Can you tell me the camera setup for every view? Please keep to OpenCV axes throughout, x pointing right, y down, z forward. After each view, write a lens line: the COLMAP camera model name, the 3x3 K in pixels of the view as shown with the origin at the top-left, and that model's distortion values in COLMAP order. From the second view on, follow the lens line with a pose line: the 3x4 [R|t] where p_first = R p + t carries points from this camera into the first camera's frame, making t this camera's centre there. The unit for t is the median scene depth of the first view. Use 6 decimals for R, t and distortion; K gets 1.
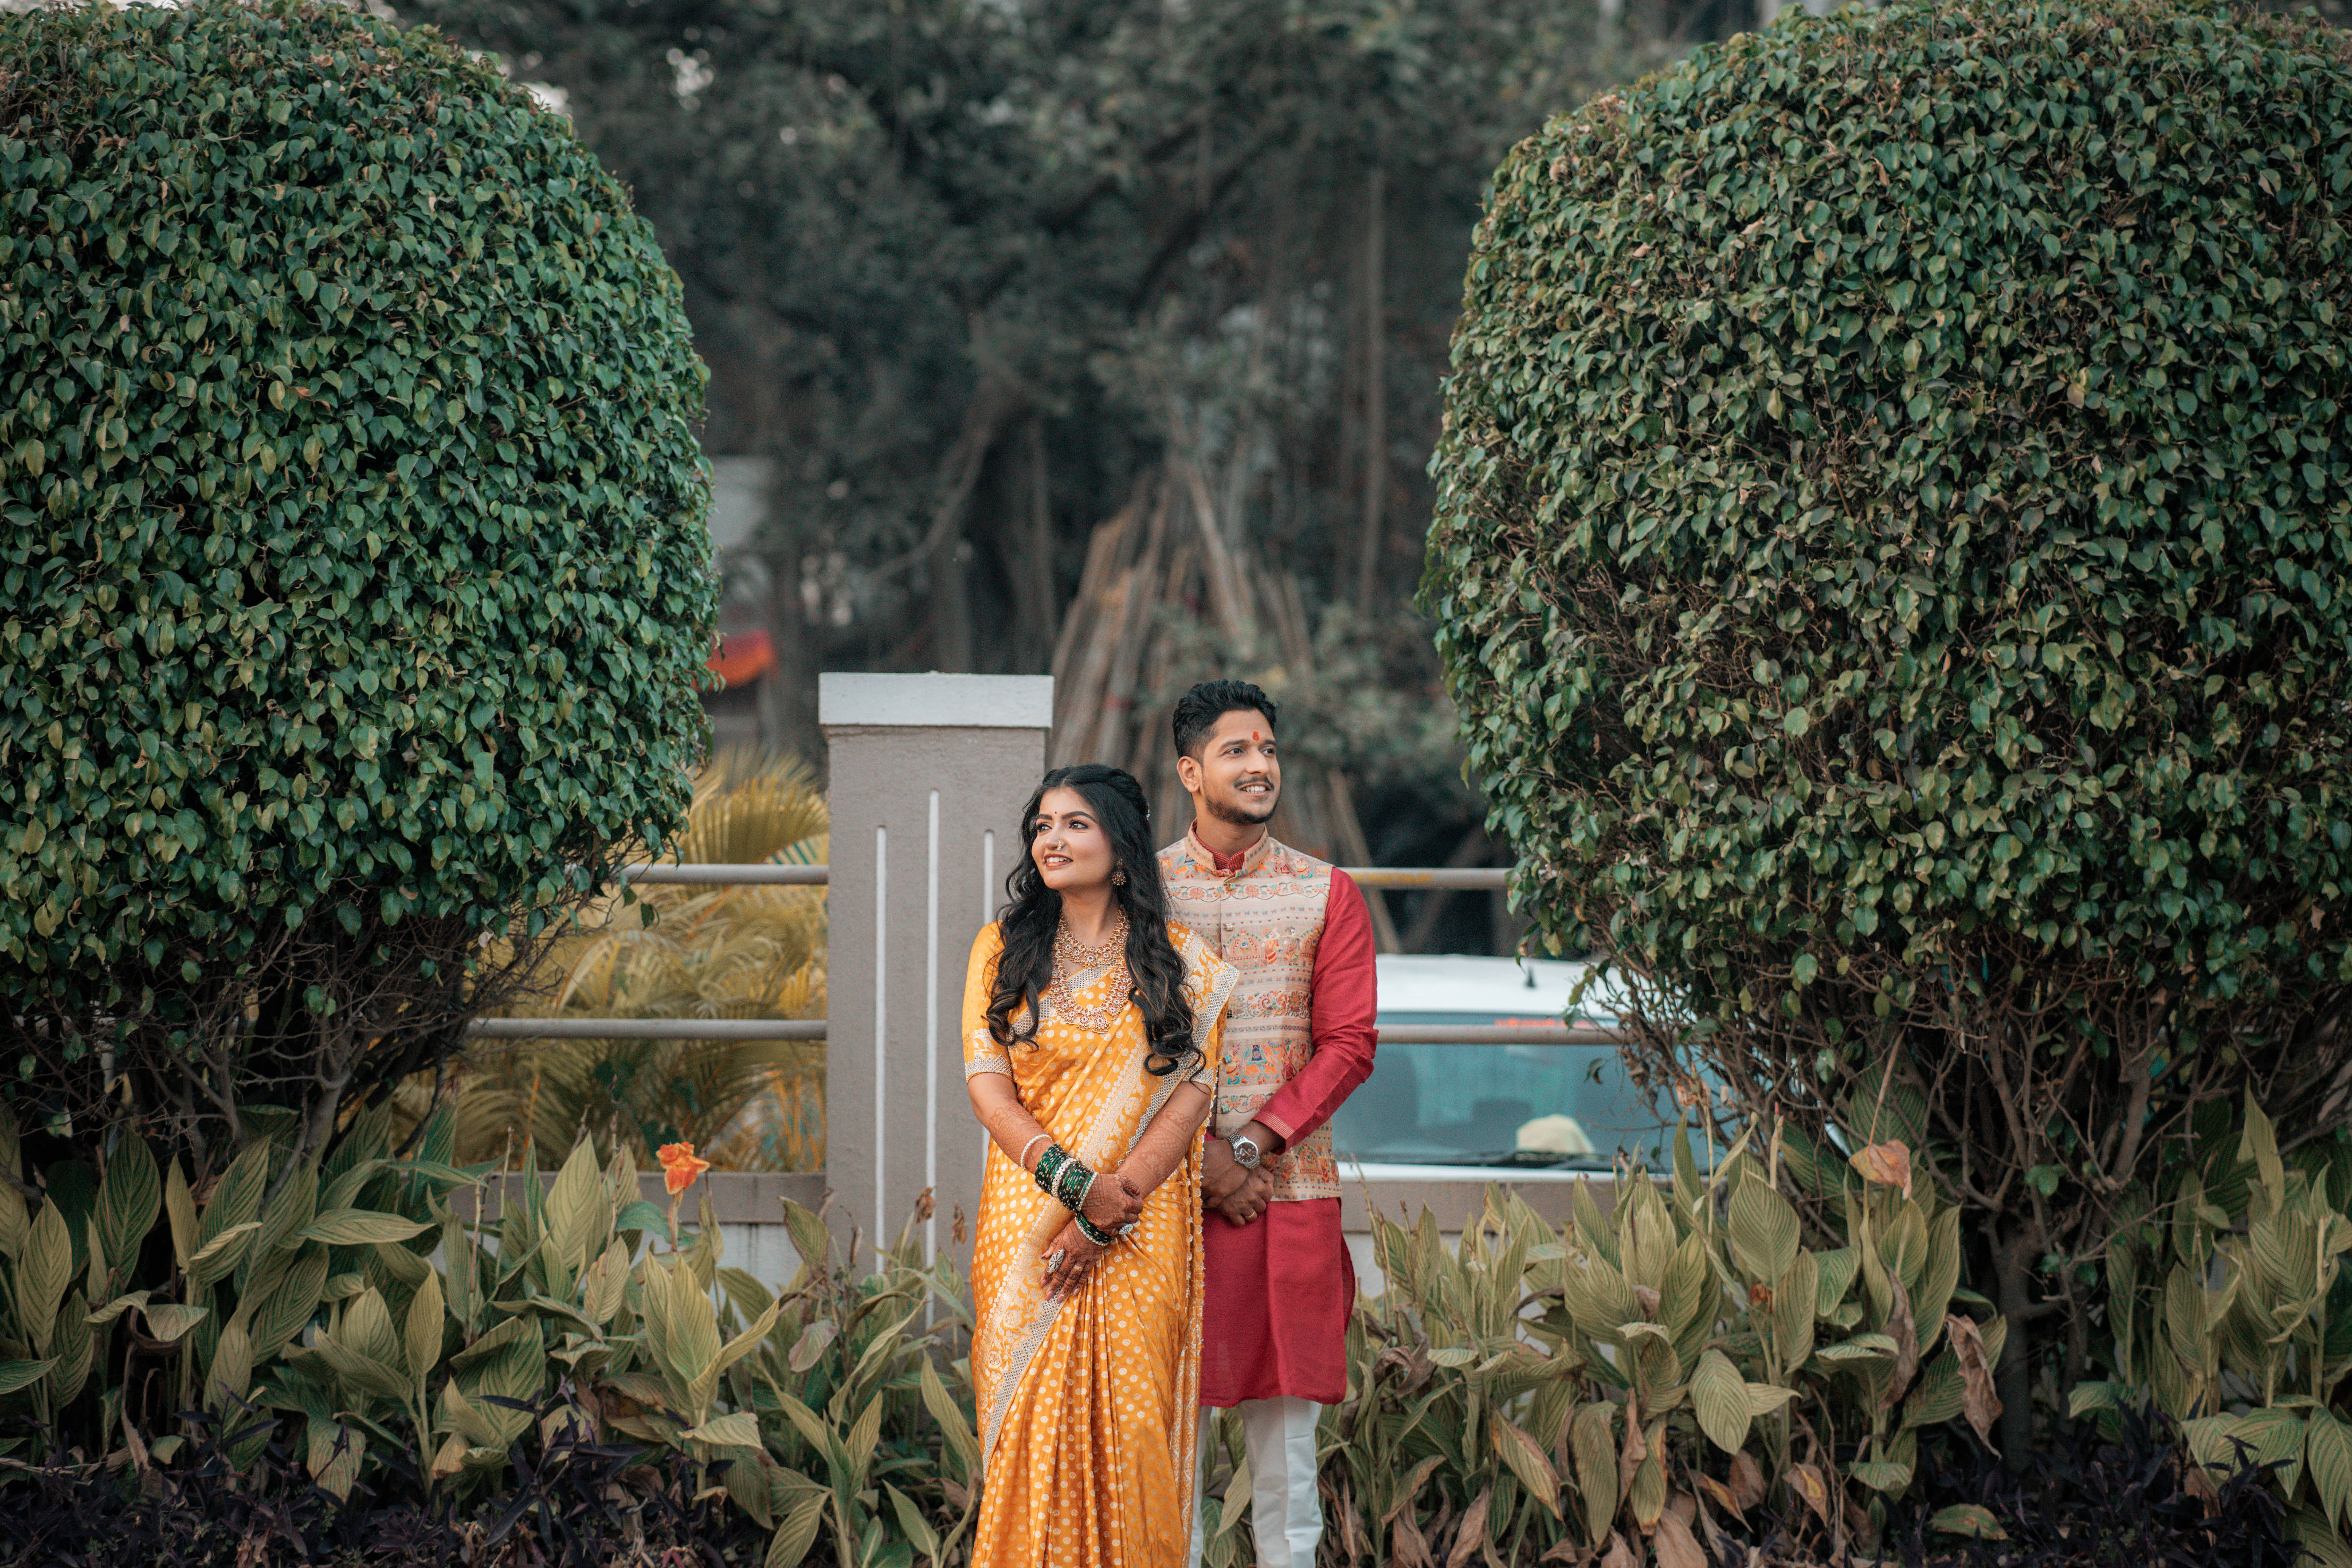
lens RADIAL K [[5679.5, 0, 1176.0], [0, 5679.5, 784.0], [0, 0, 1]] dist [-0.012198, -0.295385]
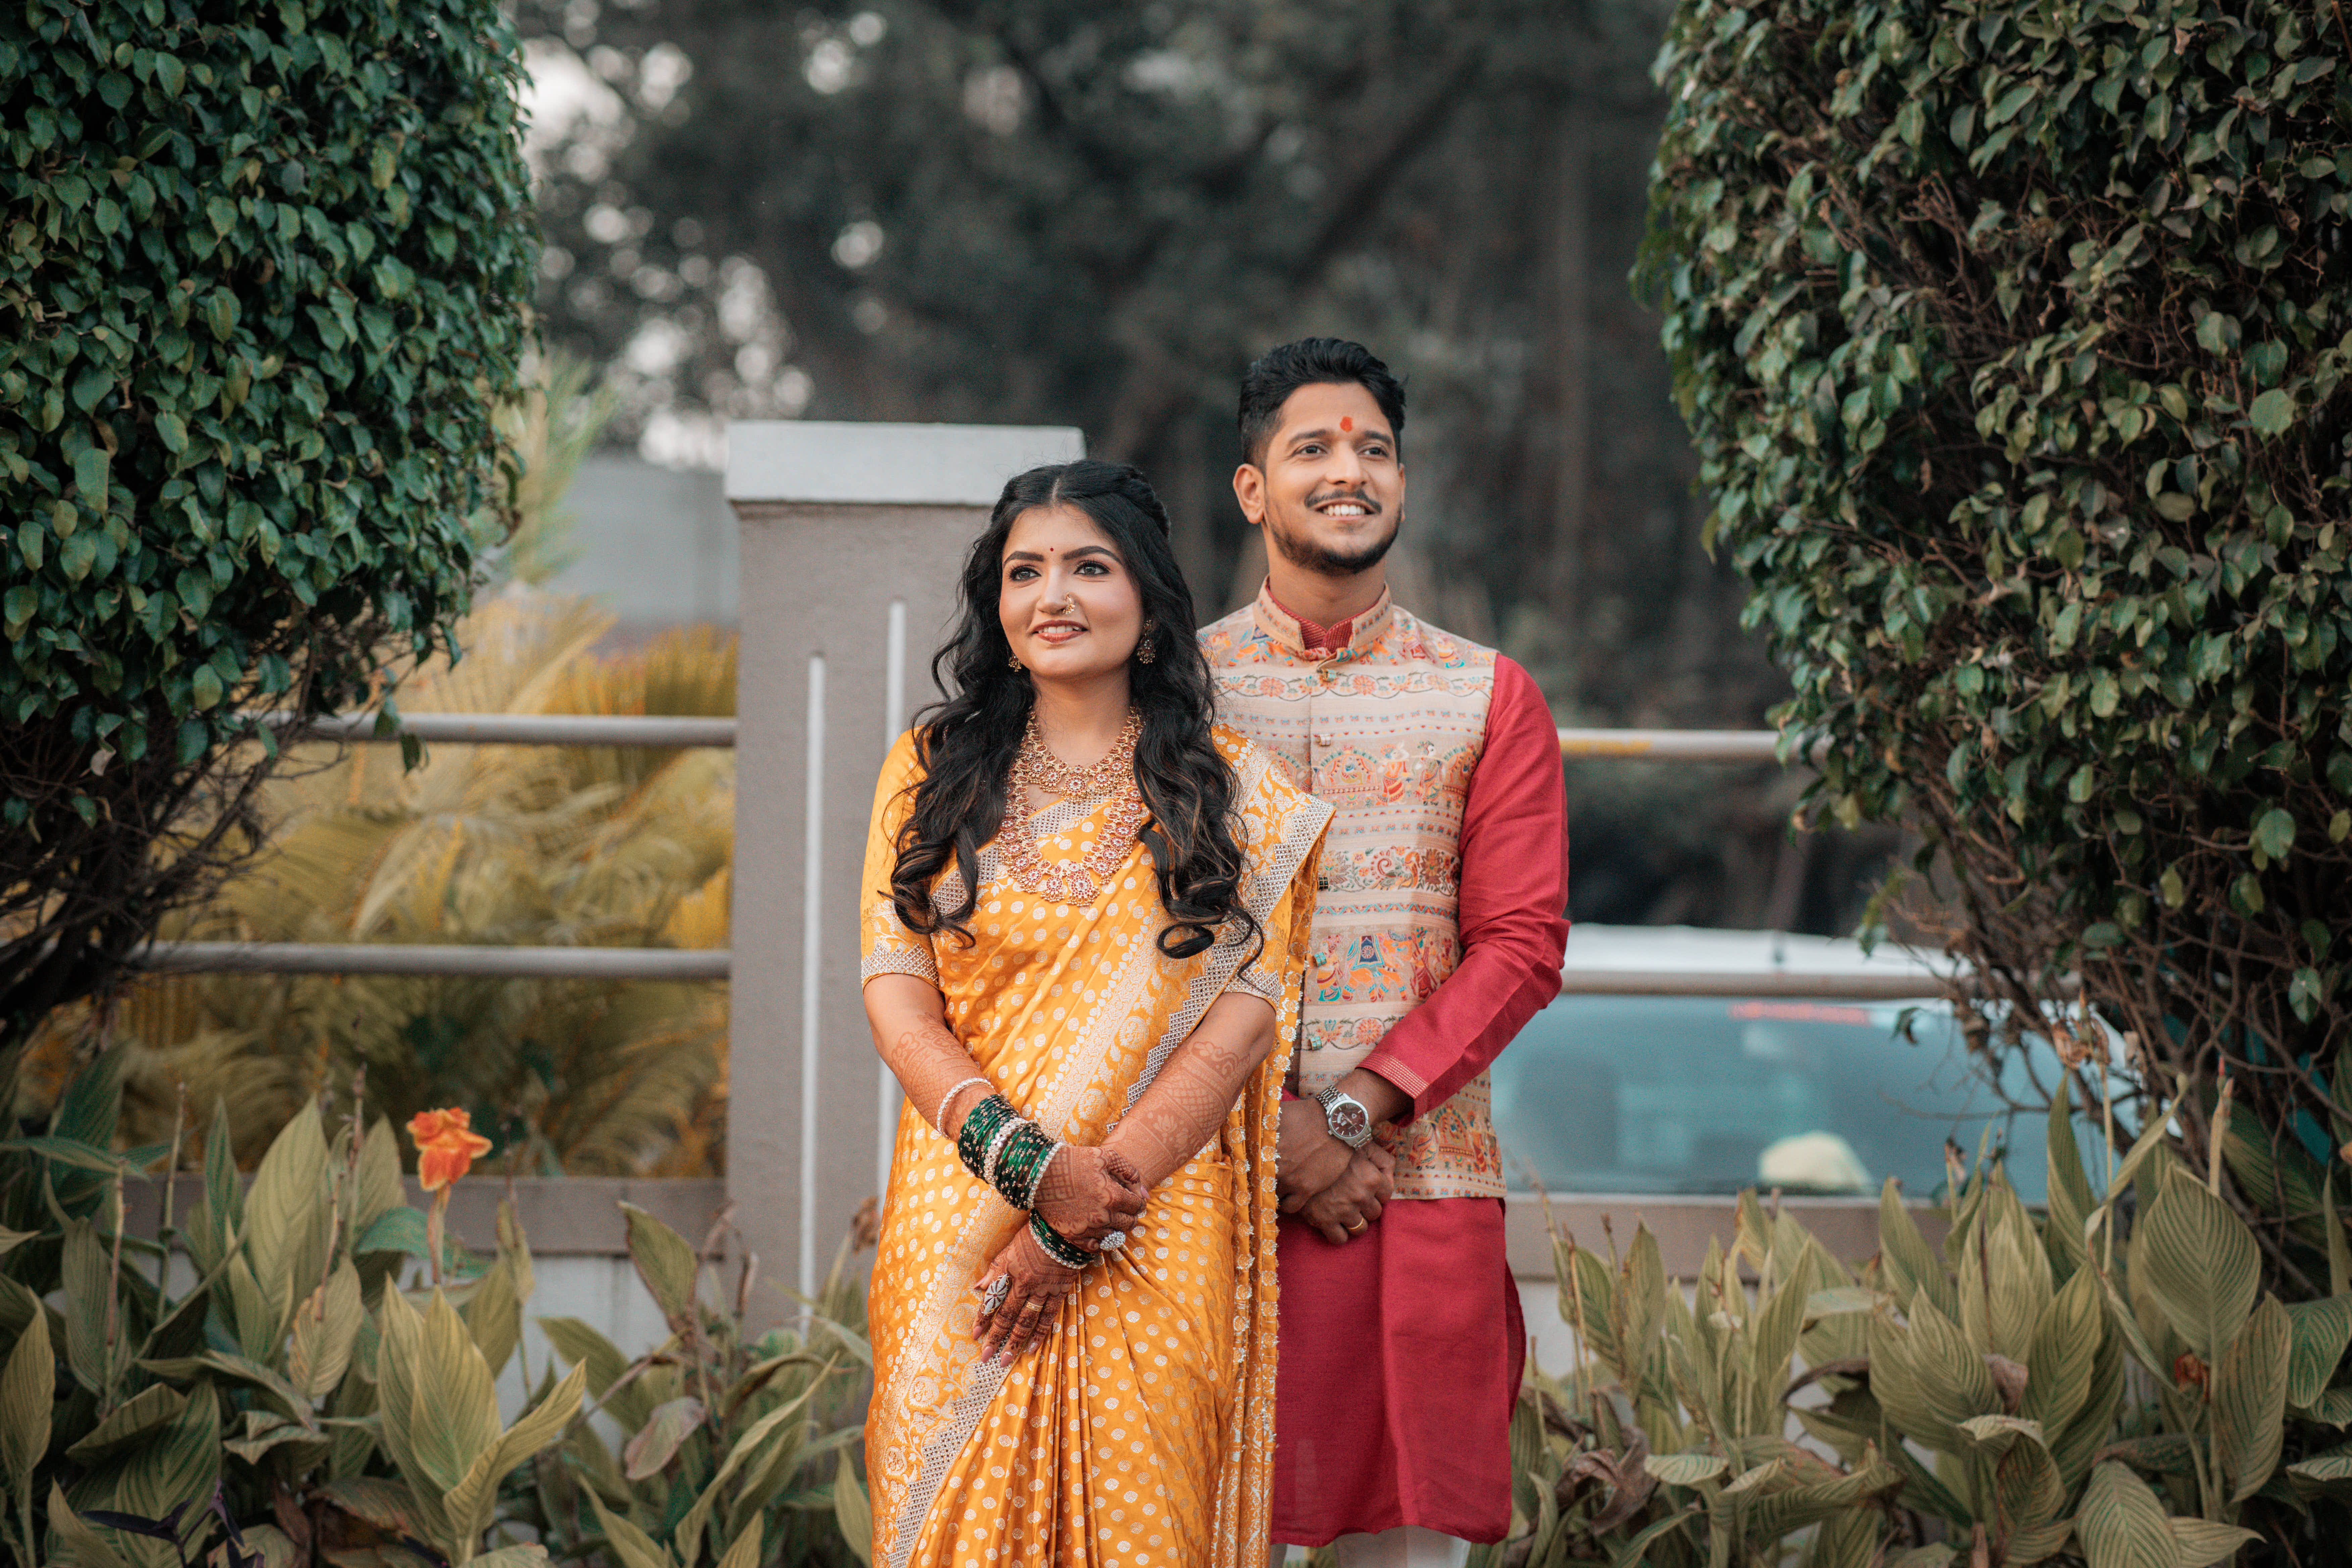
lens RADIAL K [[5647.5, 0, 1142.1], [0, 5647.5, 785.9], [0, 0, 1]] dist [0.087791, -1.223168]
pose [[0.999183, 0.006475, -0.039899, 0.013931], [-0.007263, 0.999780, -0.019652, 0.040401], [0.039763, 0.019926, 0.999010, 0.392035]]
